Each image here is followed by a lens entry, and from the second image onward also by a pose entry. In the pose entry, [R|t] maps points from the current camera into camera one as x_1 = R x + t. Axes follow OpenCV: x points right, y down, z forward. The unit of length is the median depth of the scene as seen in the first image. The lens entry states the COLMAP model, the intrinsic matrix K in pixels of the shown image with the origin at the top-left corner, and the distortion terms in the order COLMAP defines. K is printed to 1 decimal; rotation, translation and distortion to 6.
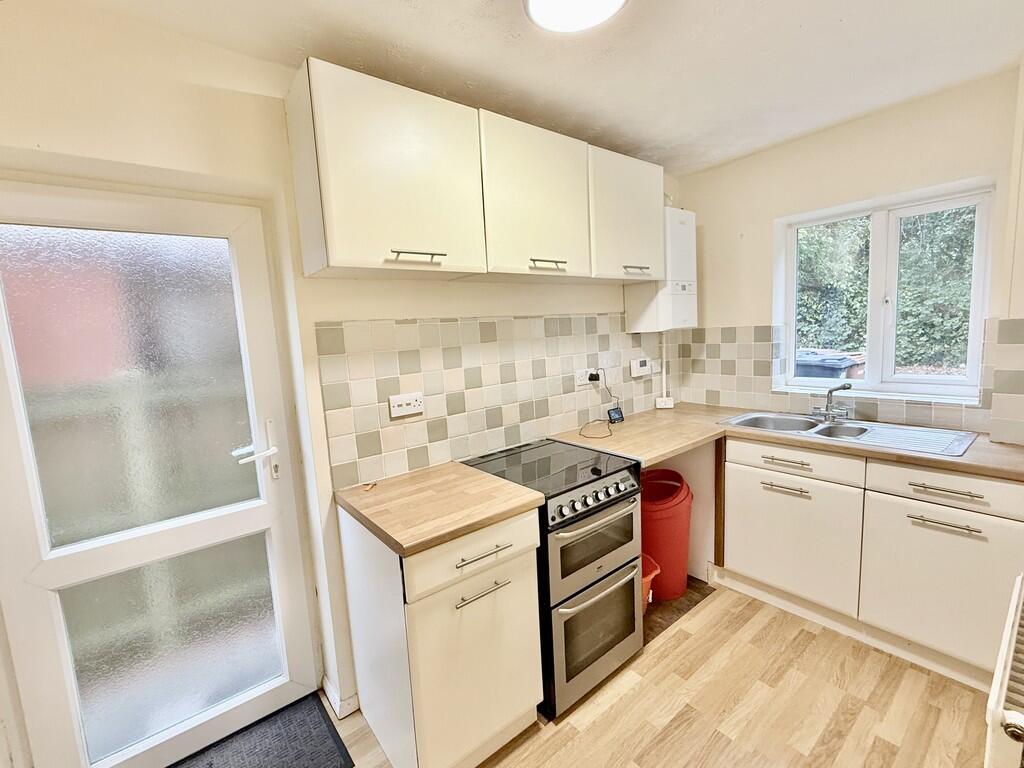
lens RADIAL K [[446.7, 0, 511.4], [0, 446.7, 381.5], [0, 0, 1]] dist [-0.000077, -0.000026]
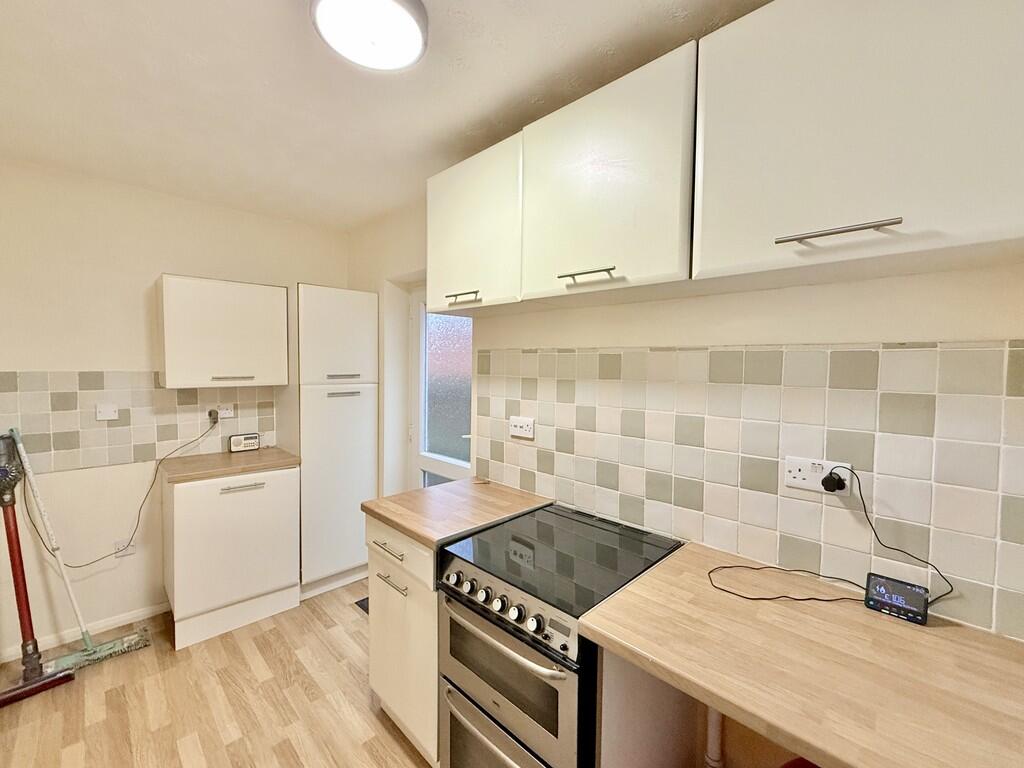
lens RADIAL K [[429.8, 0, 511.7], [0, 429.8, 382.4], [0, 0, 1]] dist [0.000004, -0.000698]
pose [[0.111240, 0.101180, -0.988629, 0.724639], [-0.134337, 0.987204, 0.085919, -0.131209], [0.984672, 0.123252, 0.123409, 0.772359]]
